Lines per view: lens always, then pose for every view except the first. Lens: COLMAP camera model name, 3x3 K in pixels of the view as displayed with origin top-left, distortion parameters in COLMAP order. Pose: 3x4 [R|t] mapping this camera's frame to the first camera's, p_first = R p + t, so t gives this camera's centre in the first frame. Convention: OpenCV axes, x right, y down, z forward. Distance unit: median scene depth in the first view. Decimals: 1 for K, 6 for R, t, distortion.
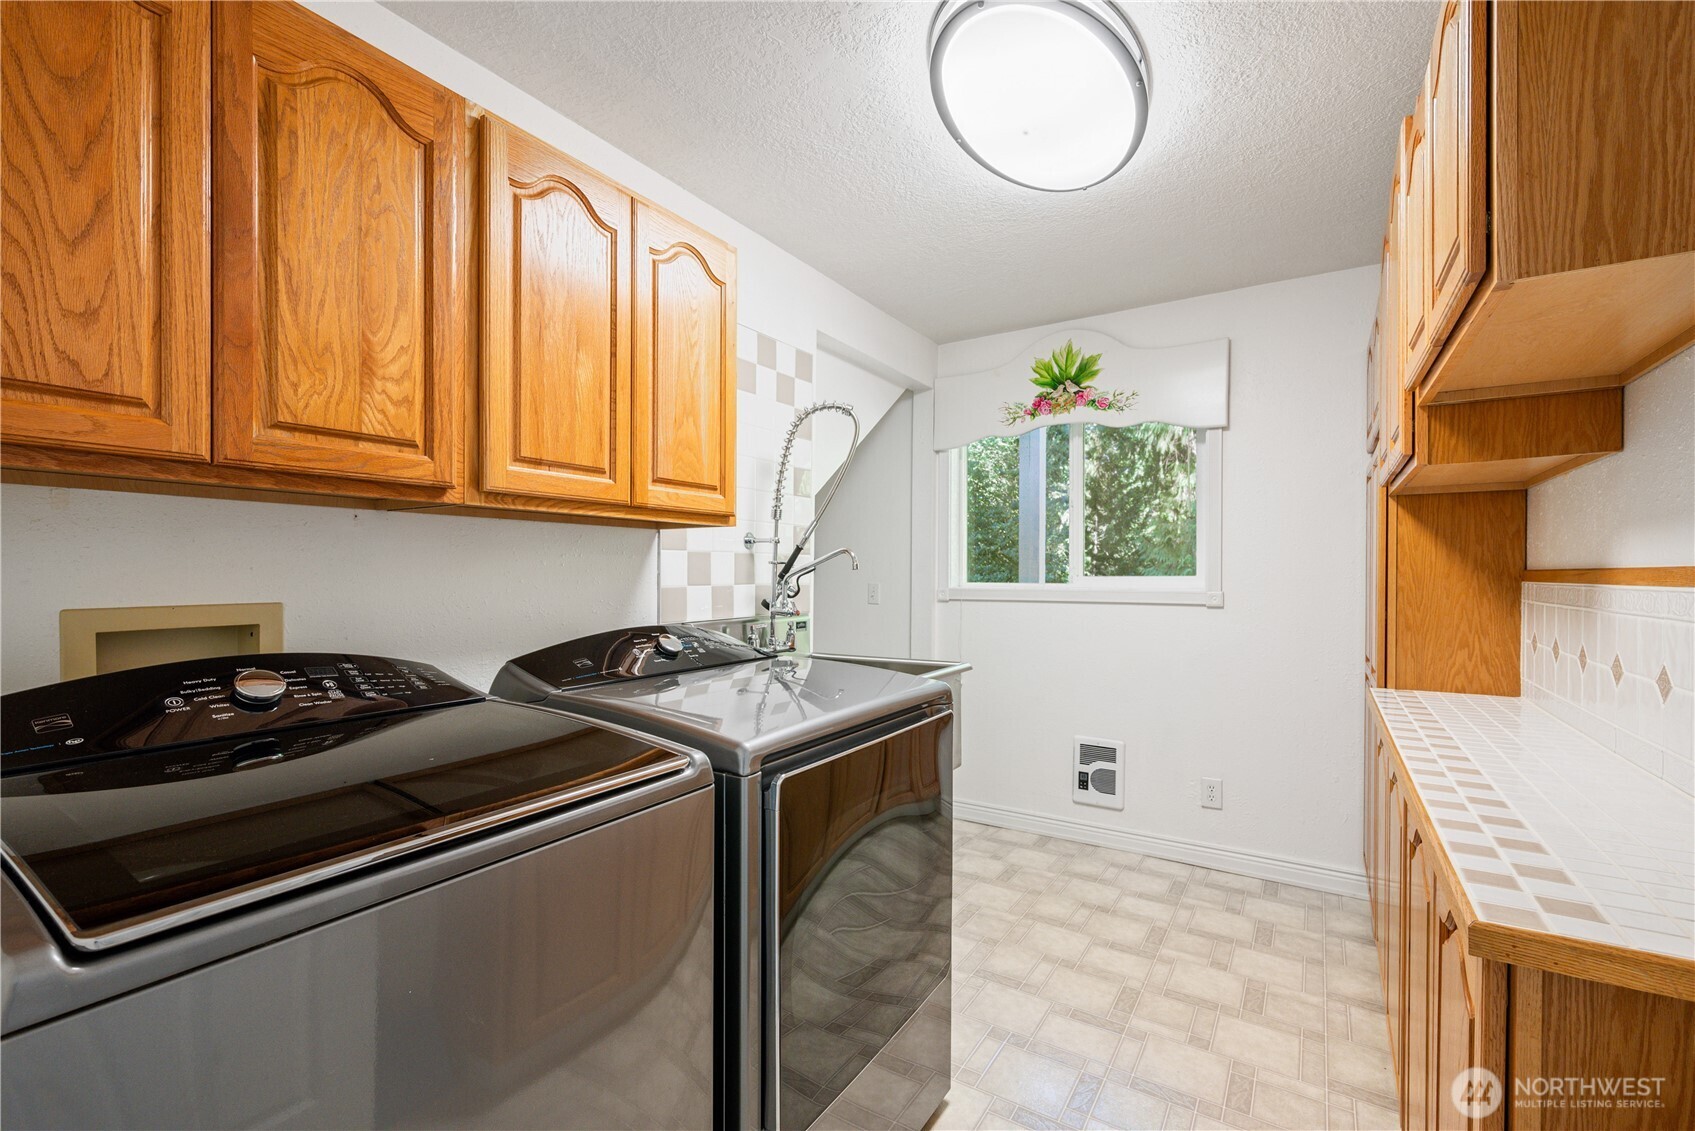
lens RADIAL K [[720.1, 0, 847.5], [0, 720.1, 565.5], [0, 0, 1]] dist [0.002301, -0.000099]
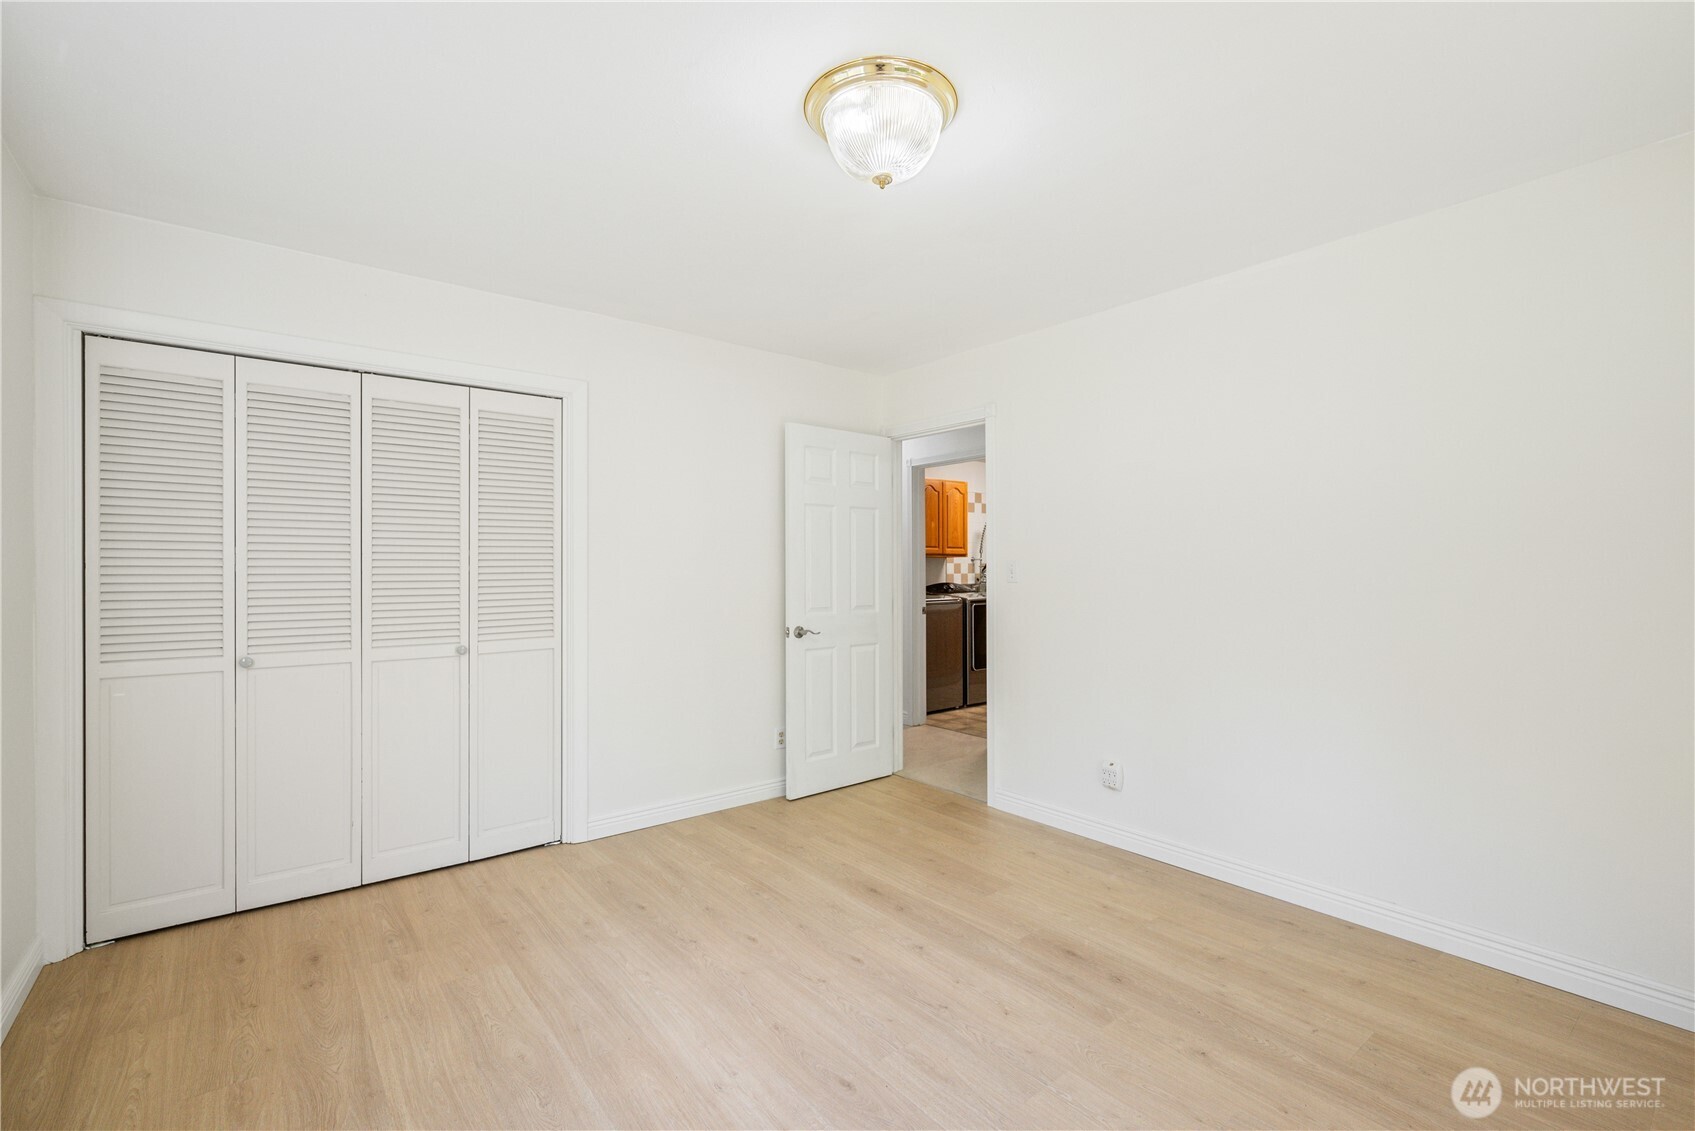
lens RADIAL K [[748.4, 0, 847.5], [0, 748.4, 565.5], [0, 0, 1]] dist [-0.000333, -0.000148]
pose [[0.946287, -0.009434, -0.323191, 0.440881], [0.008808, 0.999955, -0.003399, -0.002427], [0.323209, 0.000370, 0.946328, -2.489442]]
